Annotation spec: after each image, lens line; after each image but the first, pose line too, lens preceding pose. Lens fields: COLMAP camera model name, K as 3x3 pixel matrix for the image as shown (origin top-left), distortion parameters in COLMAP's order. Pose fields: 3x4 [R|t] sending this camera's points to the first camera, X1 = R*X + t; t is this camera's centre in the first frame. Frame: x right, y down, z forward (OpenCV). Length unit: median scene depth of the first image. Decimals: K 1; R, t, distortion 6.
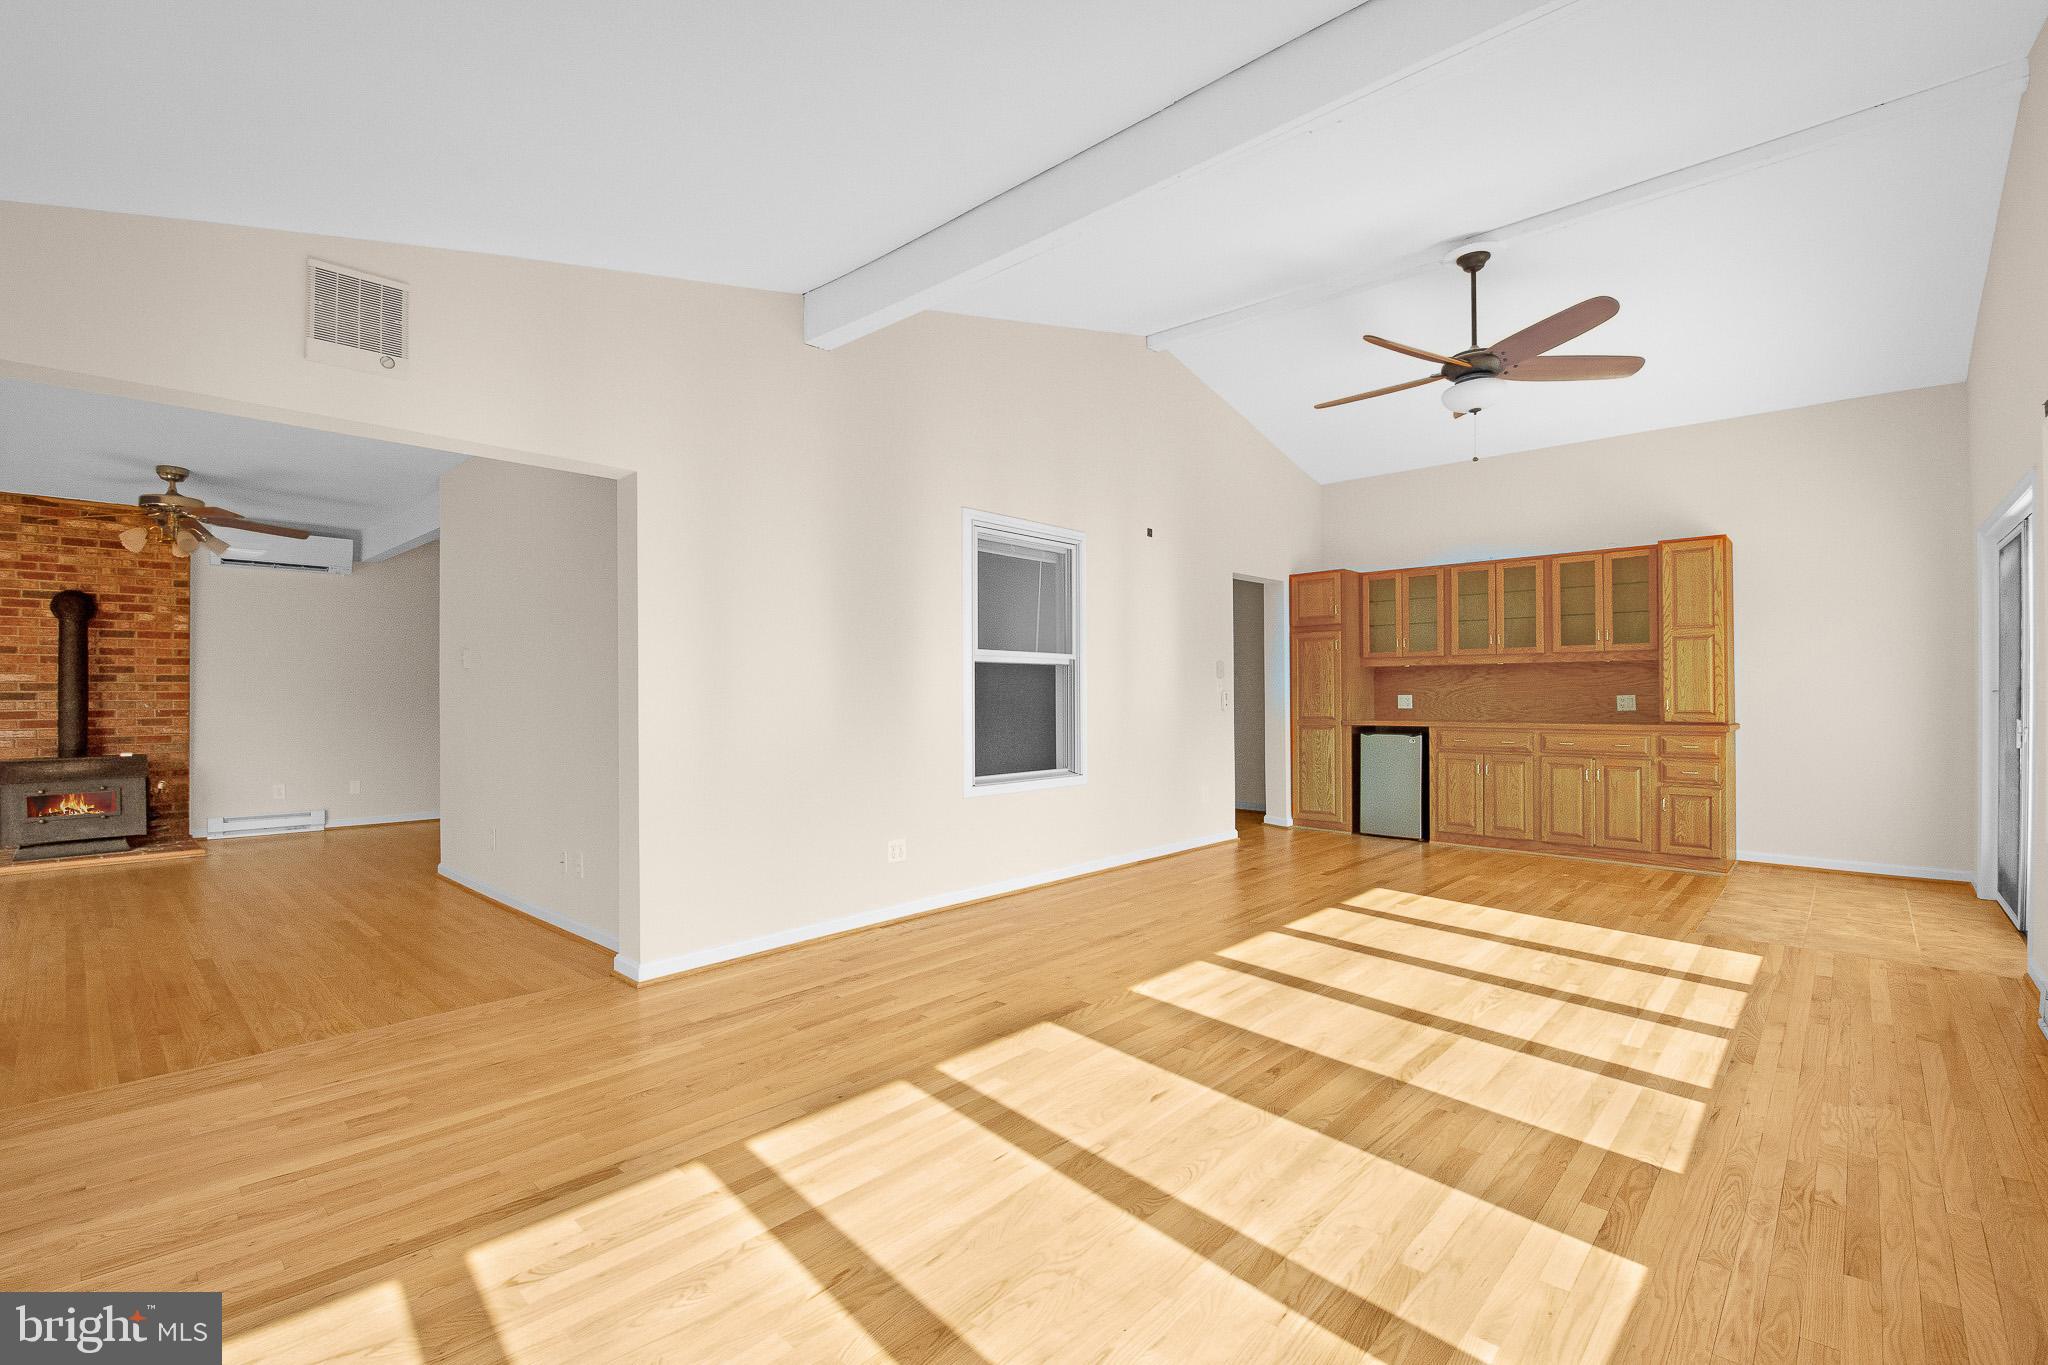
lens RADIAL K [[902.5, 0, 1033.9], [0, 902.5, 688.7], [0, 0, 1]] dist [-0.003119, -0.002546]
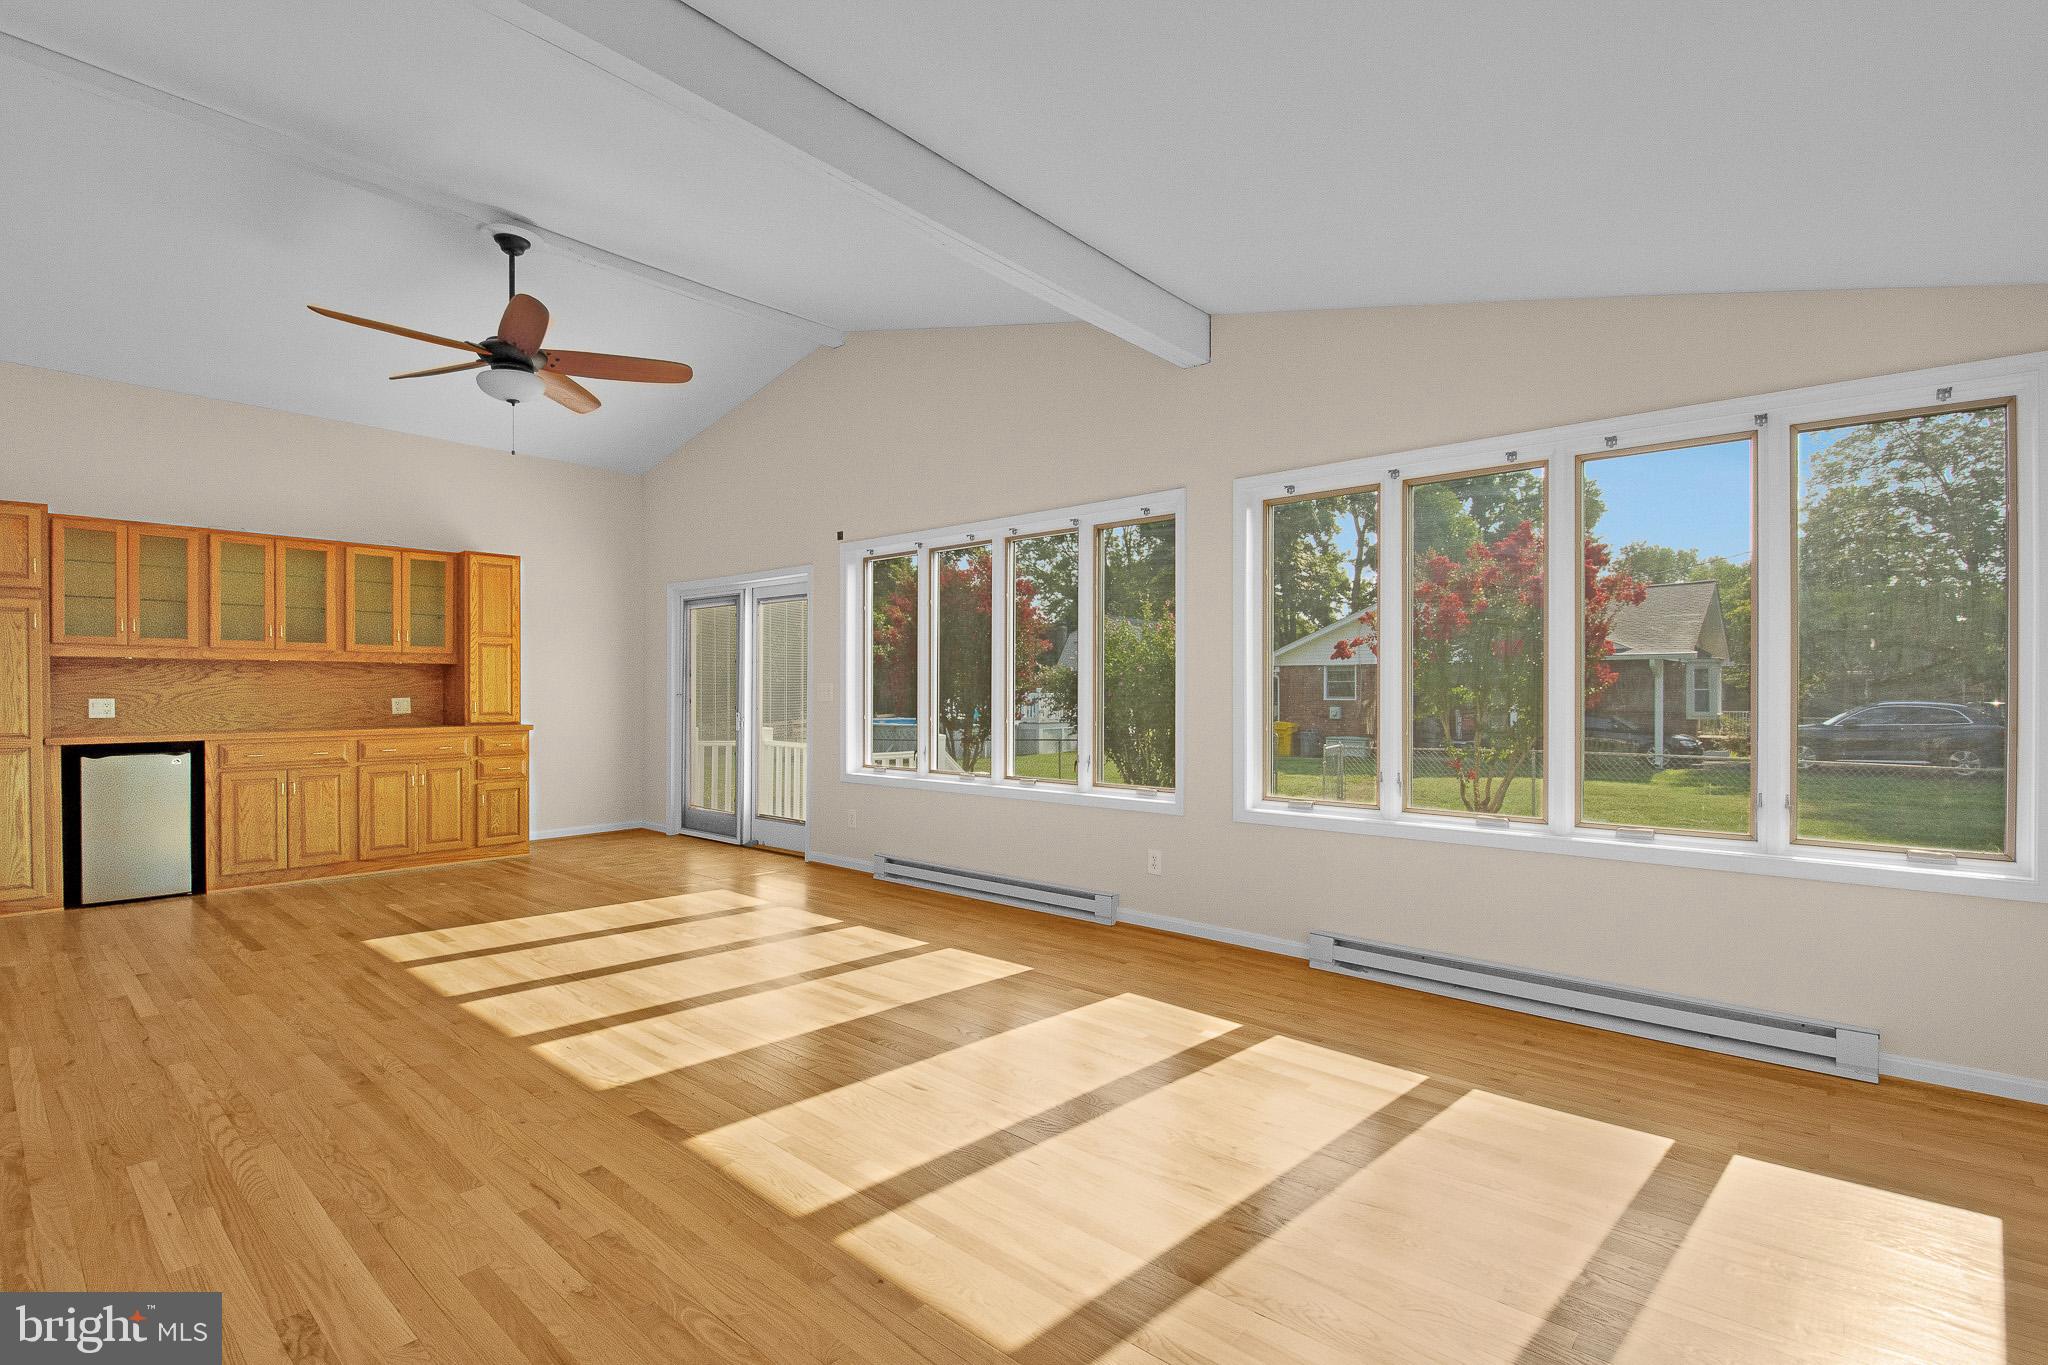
lens RADIAL K [[902.5, 0, 1033.4], [0, 902.5, 696.8], [0, 0, 1]] dist [-0.003119, -0.002546]
pose [[-0.026306, -0.003884, 0.999646, -0.376445], [-0.006698, 0.999971, 0.003709, -0.002419], [-0.999631, -0.006598, -0.026332, 0.370908]]
